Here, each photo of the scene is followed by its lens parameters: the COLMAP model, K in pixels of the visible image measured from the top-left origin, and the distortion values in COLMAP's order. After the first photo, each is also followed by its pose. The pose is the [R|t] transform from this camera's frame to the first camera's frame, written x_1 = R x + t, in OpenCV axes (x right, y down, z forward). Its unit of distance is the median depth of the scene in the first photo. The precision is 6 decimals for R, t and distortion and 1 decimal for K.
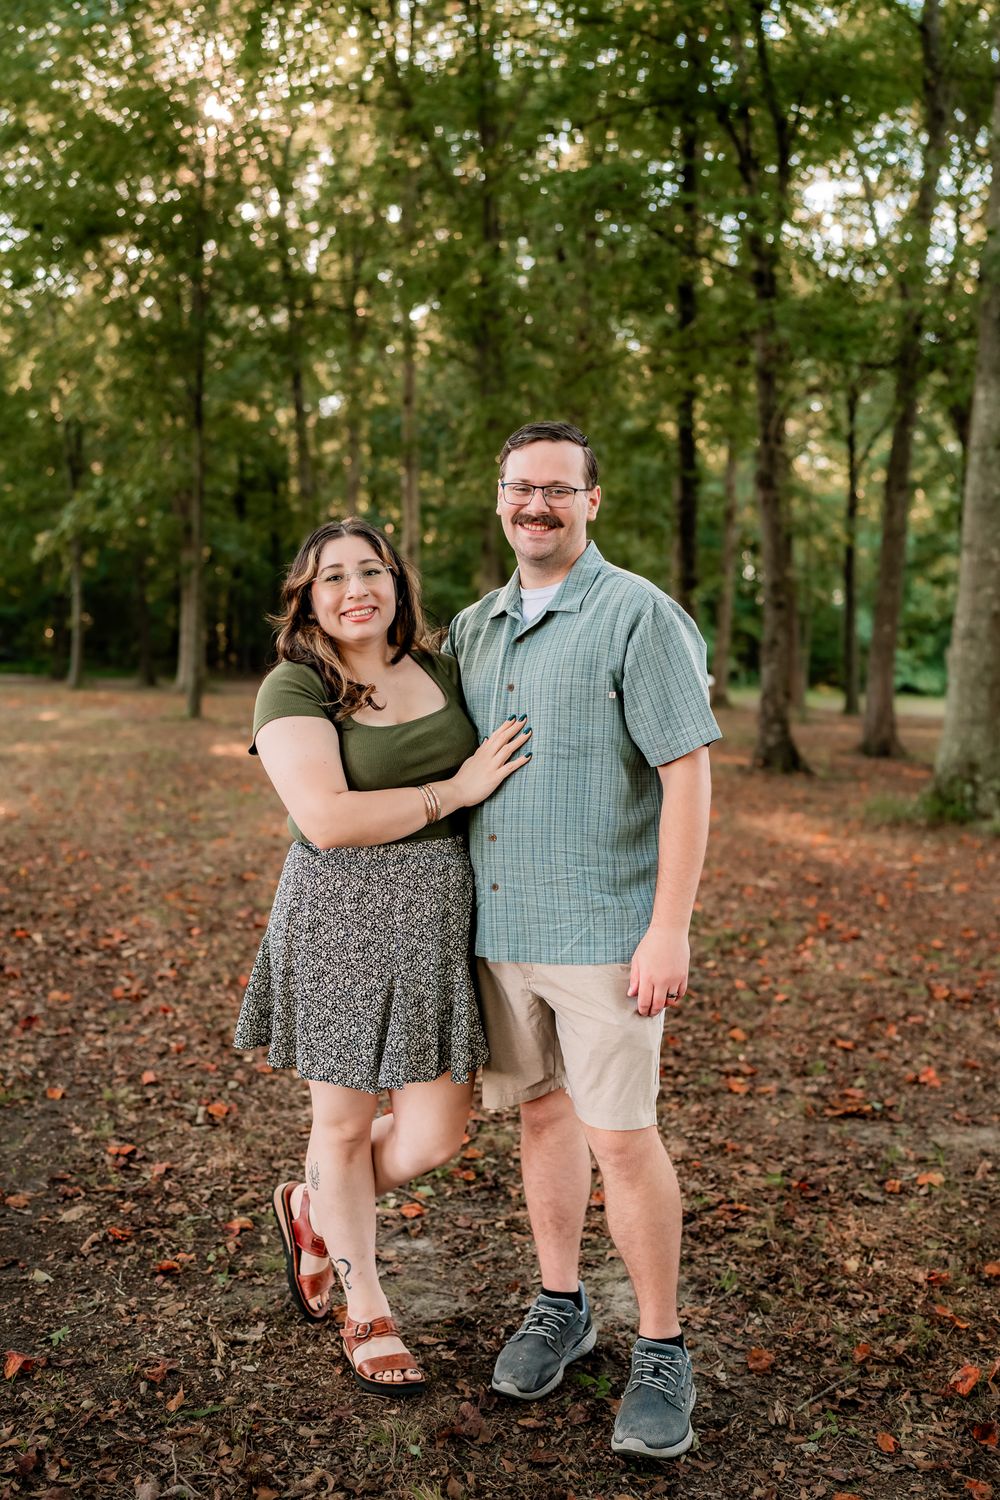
lens RADIAL K [[1446.6, 0, 500.0], [0, 1446.6, 762.6], [0, 0, 1]] dist [-0.047371, 0.150608]
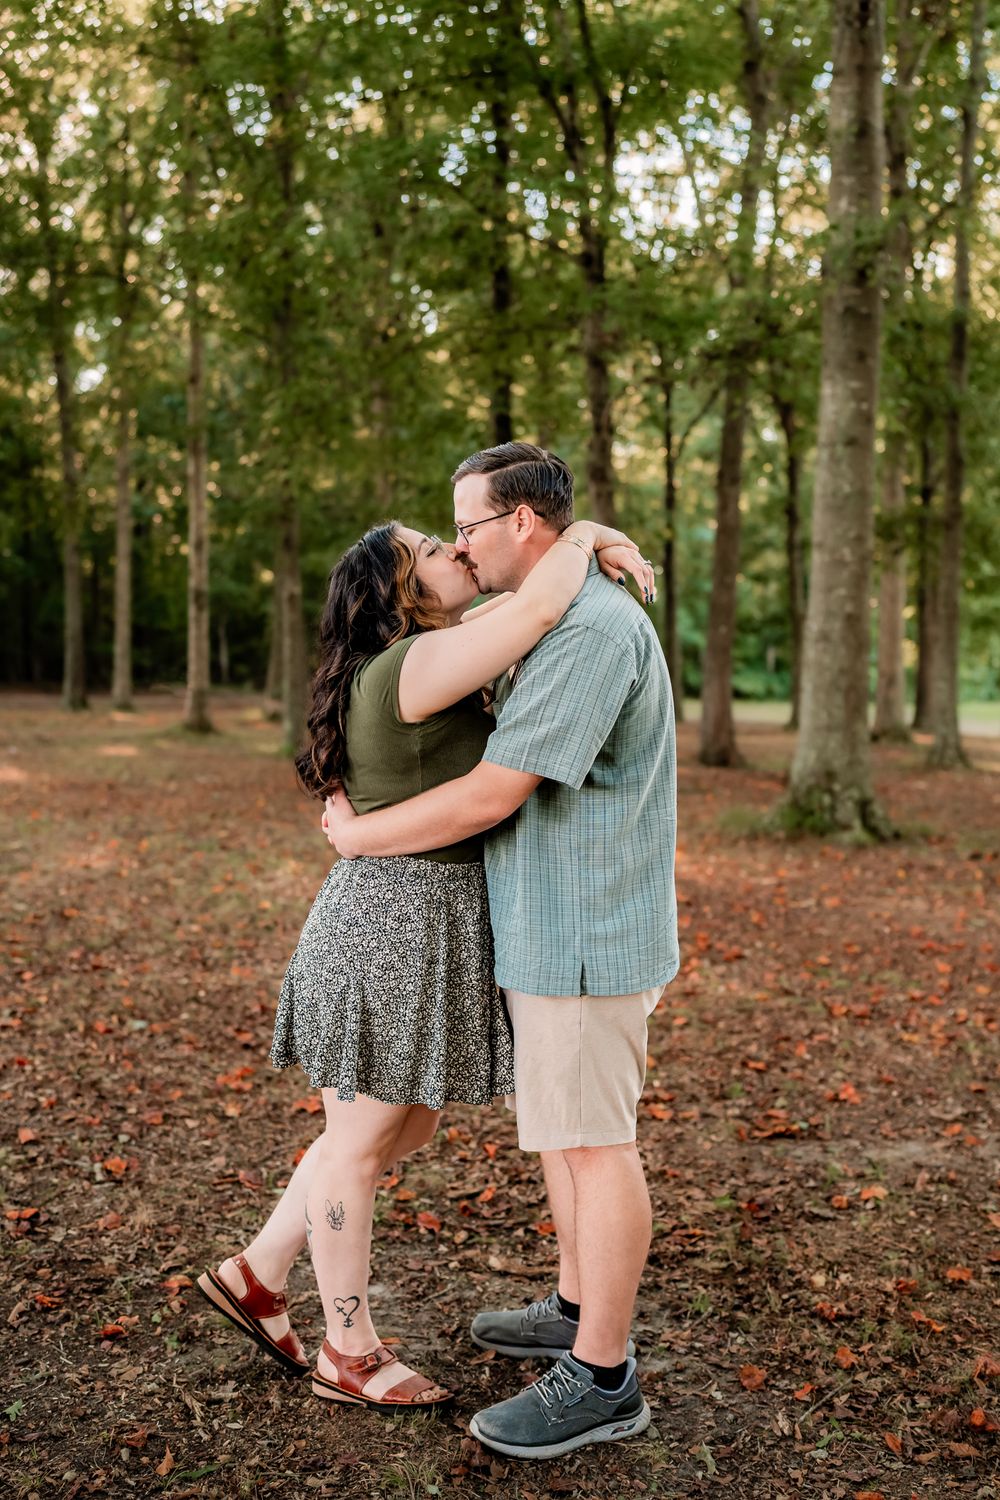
lens RADIAL K [[1609.7, 0, 527.2], [0, 1609.7, 705.0], [0, 0, 1]] dist [-0.046796, 0.152163]
pose [[0.988075, -0.011816, 0.153521, -0.079705], [0.018786, 0.998854, -0.044030, -0.001444], [-0.152825, 0.046389, 0.987164, -0.052266]]
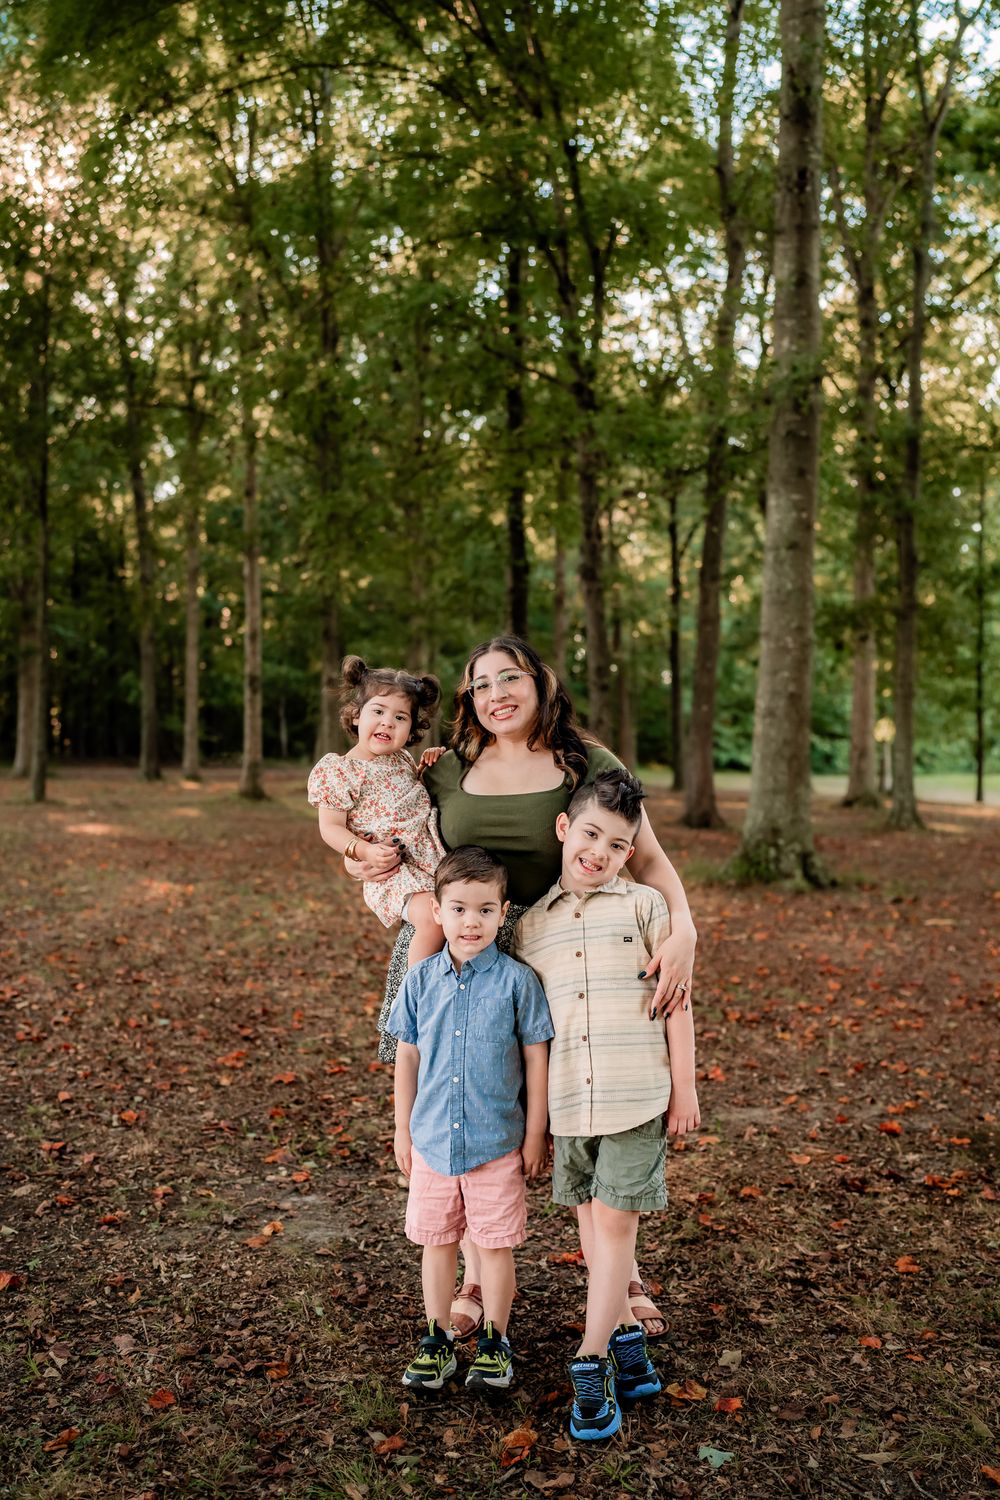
lens RADIAL K [[1446.6, 0, 500.0], [0, 1446.6, 762.6], [0, 0, 1]] dist [-0.047371, 0.150608]
pose [[0.993610, -0.011830, 0.112250, -0.018685], [0.018121, 0.998311, -0.055193, 0.017697], [-0.111407, 0.056874, 0.992146, -0.205606]]
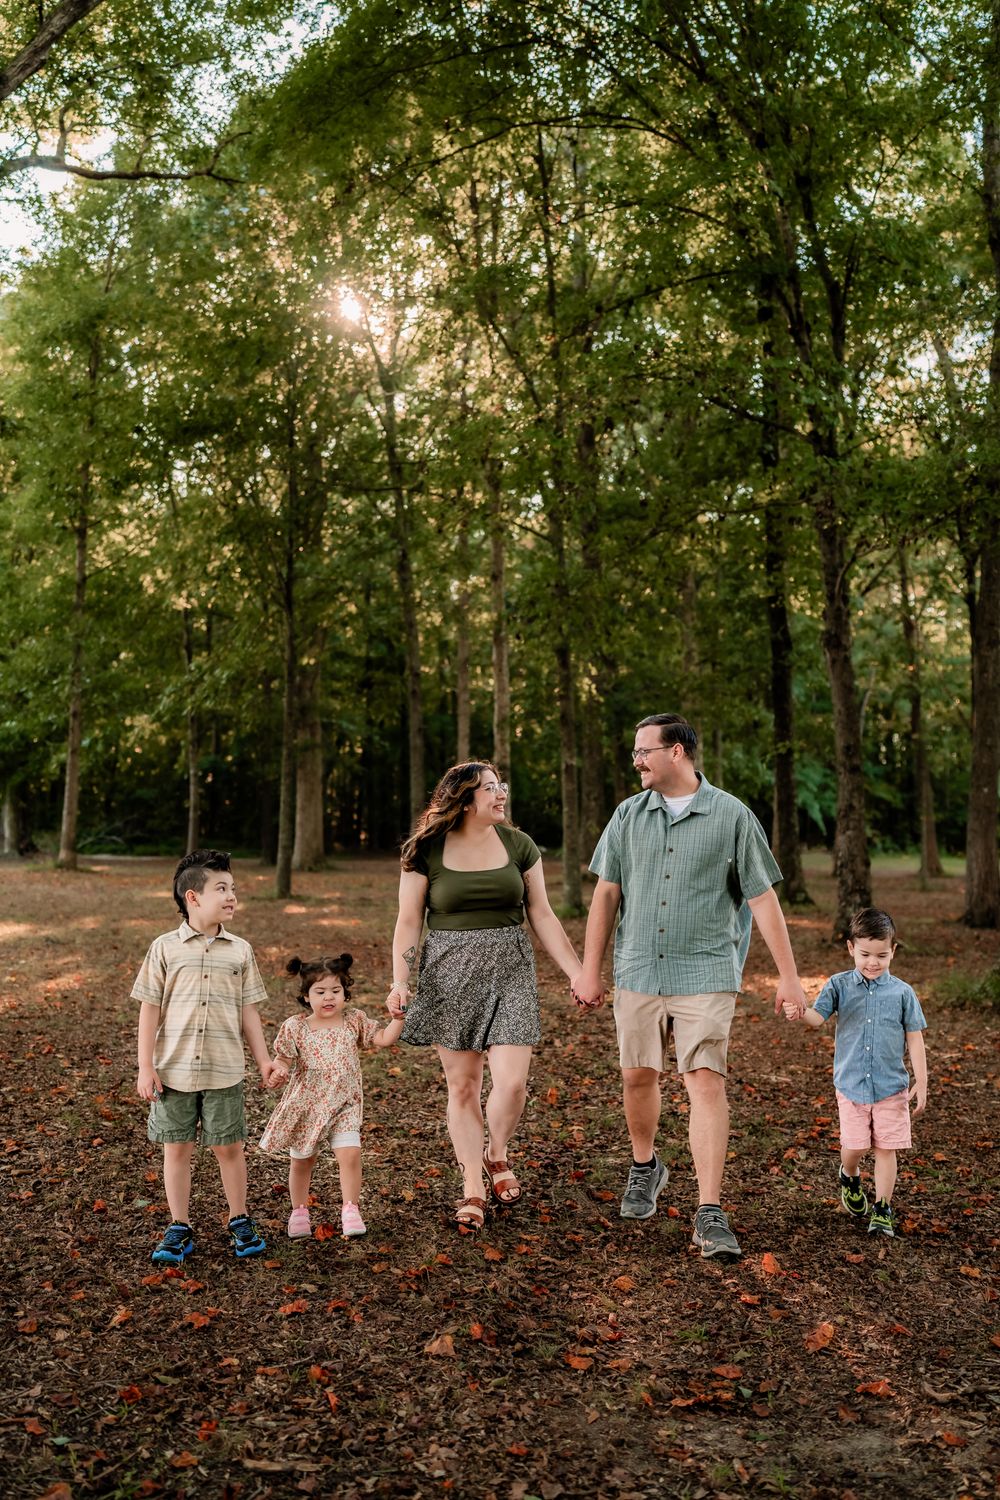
lens RADIAL K [[1437.4, 0, 500.0], [0, 1437.4, 750.0], [0, 0, 1]] dist [-0.054182, 0.155252]
pose [[0.994220, -0.027694, -0.103724, 0.202459], [0.014152, 0.991533, -0.129084, -0.010656], [0.106421, 0.126870, 0.986194, 0.155153]]
